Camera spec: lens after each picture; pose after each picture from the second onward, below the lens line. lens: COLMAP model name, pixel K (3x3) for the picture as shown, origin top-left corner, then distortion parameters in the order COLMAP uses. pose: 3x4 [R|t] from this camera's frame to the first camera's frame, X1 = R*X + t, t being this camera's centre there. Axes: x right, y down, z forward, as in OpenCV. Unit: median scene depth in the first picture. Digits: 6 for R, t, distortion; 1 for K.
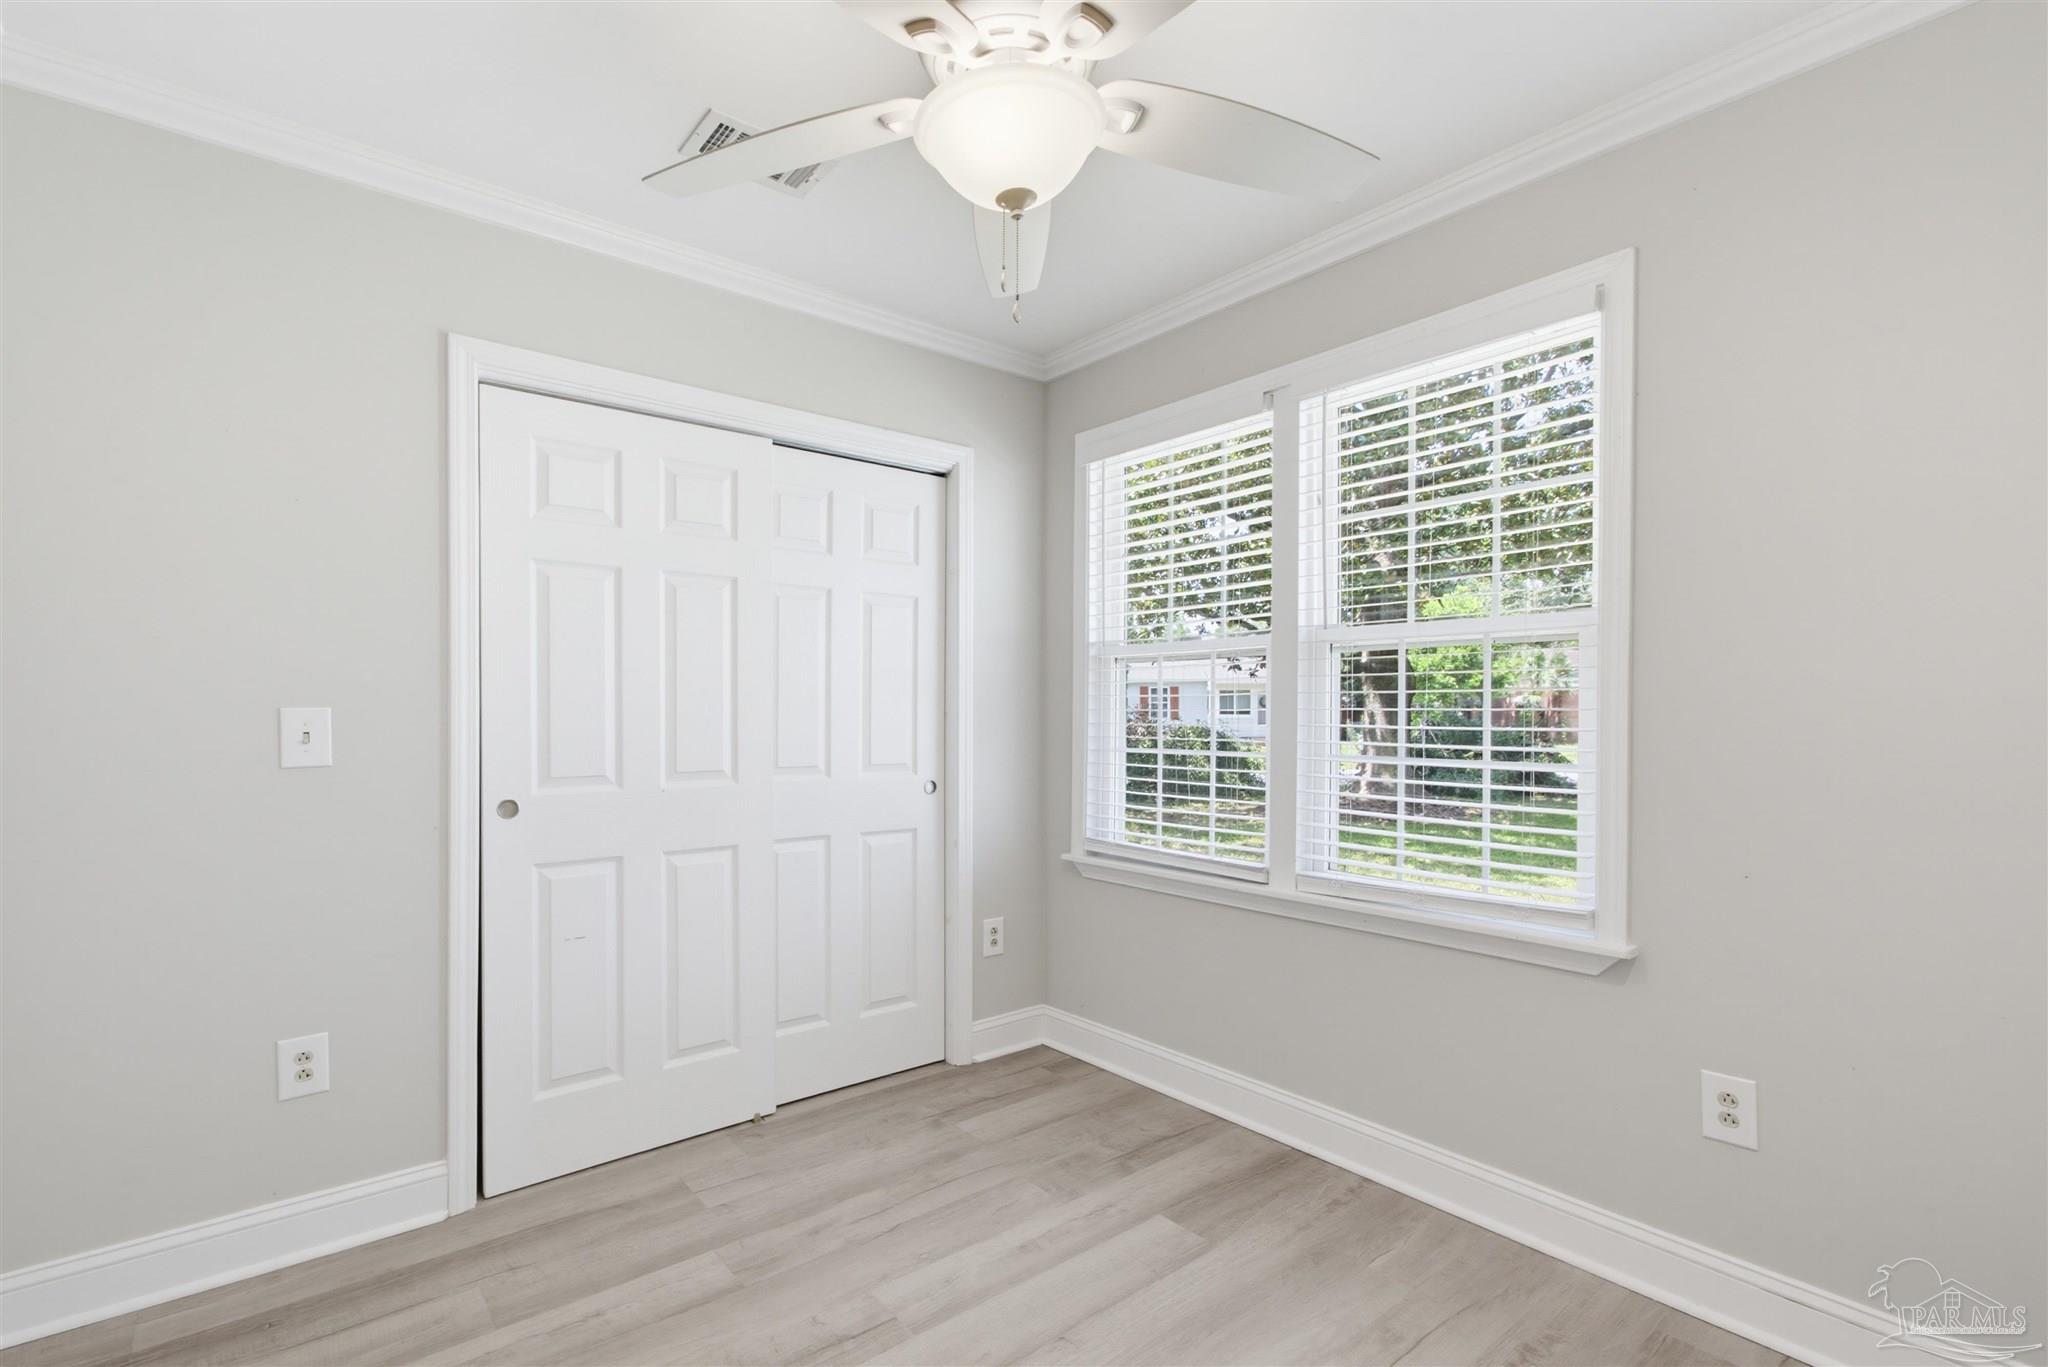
lens RADIAL K [[943.0, 0, 1029.3], [0, 943.0, 715.0], [0, 0, 1]] dist [0.002187, 0.001230]
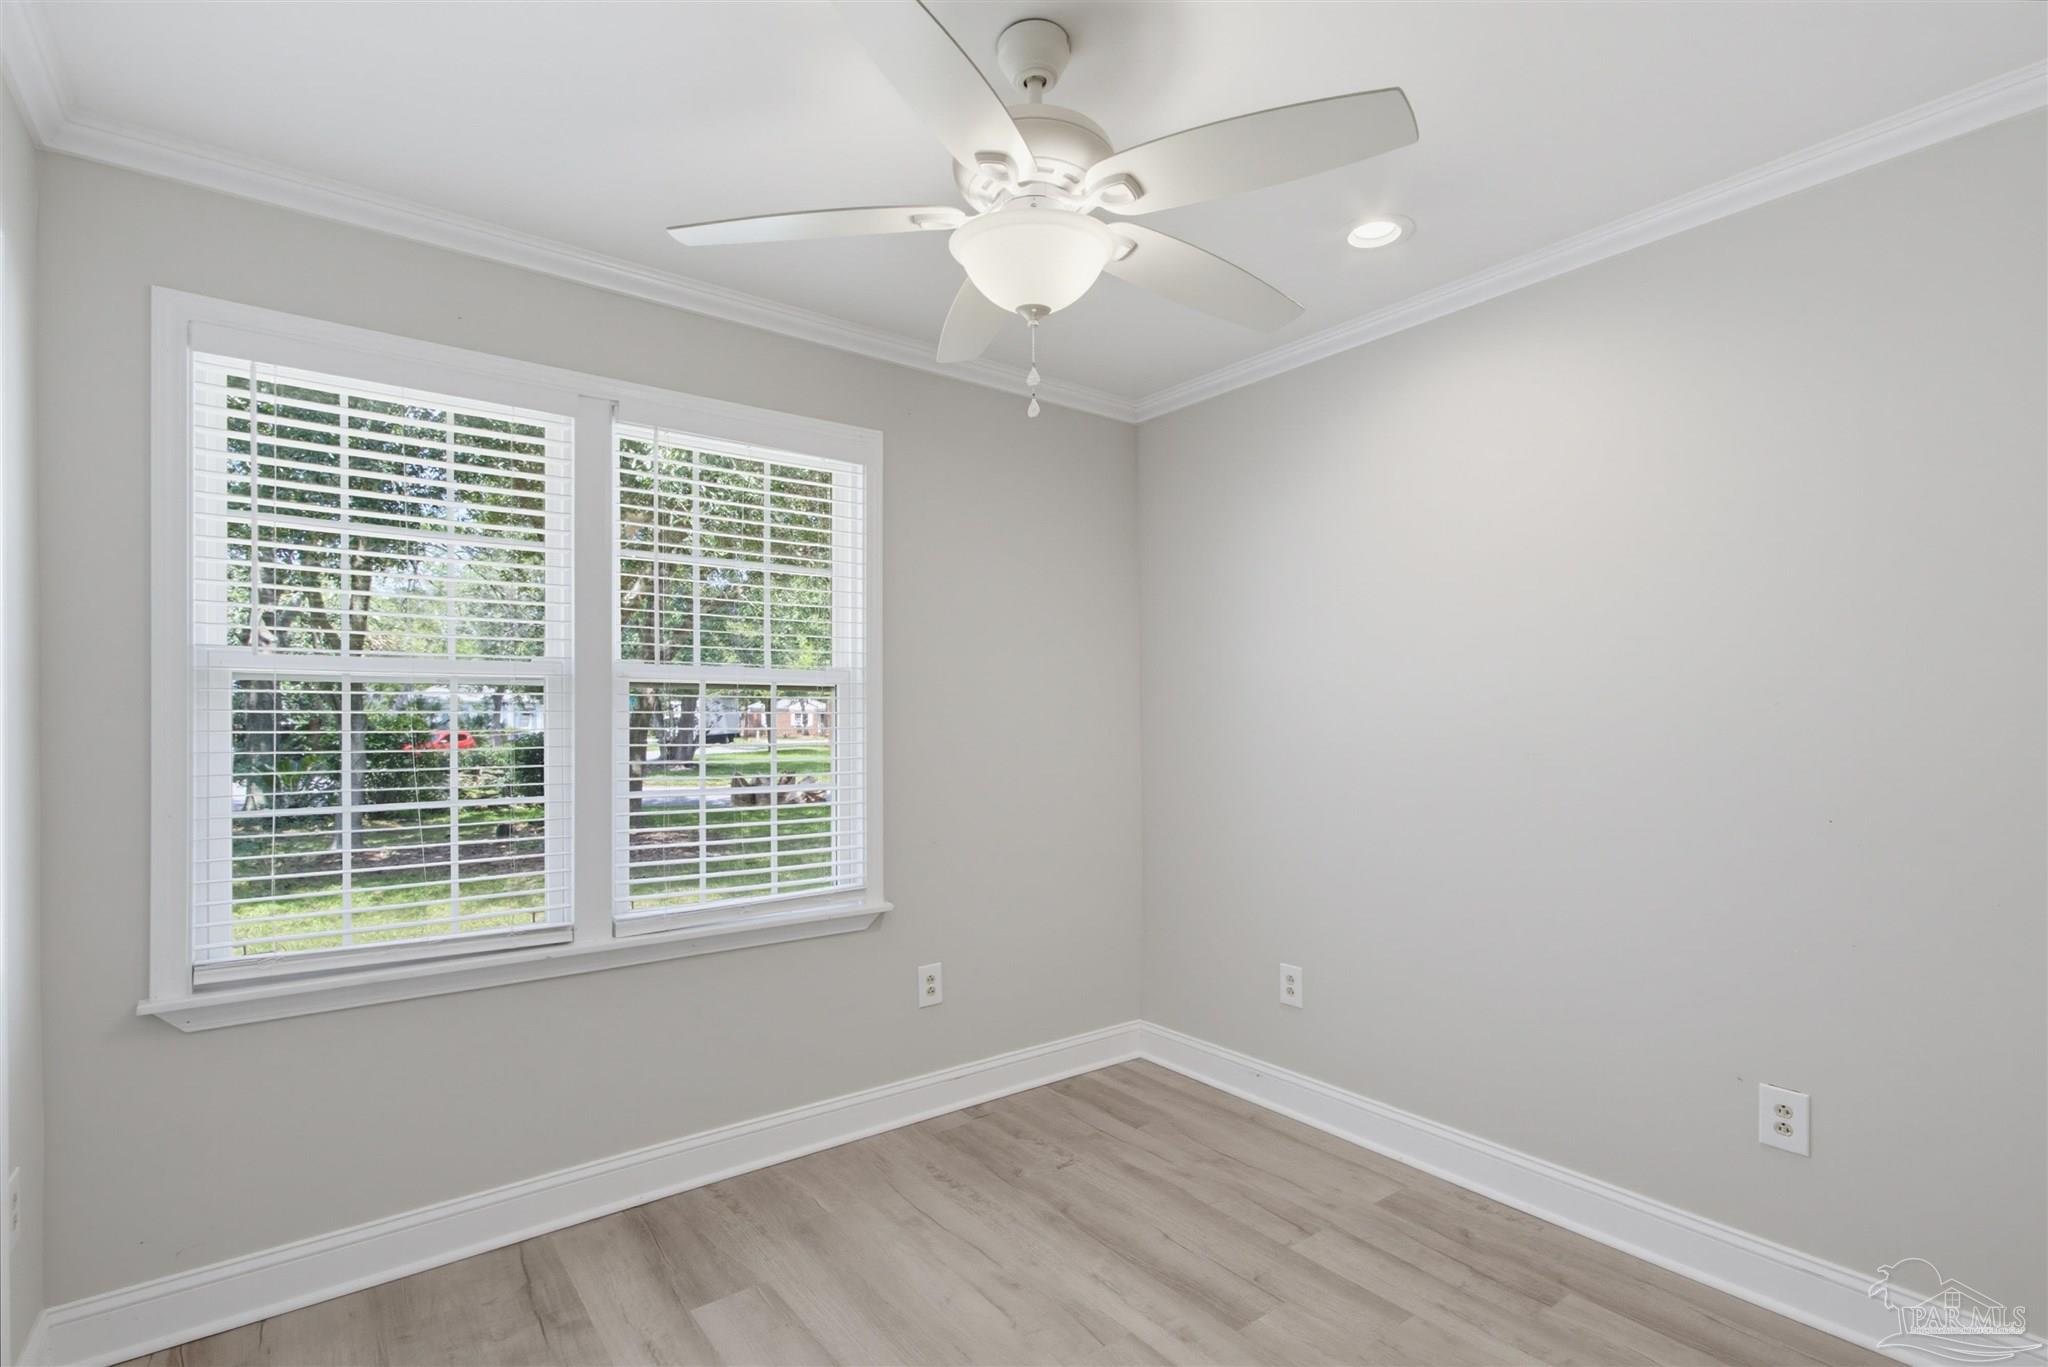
lens RADIAL K [[943.0, 0, 1029.3], [0, 943.0, 715.0], [0, 0, 1]] dist [0.002187, 0.001230]
pose [[0.024511, 0.017011, 0.999555, -0.707612], [0.002359, 0.999851, -0.017074, -0.022222], [-0.999697, 0.002776, 0.024467, 0.602731]]
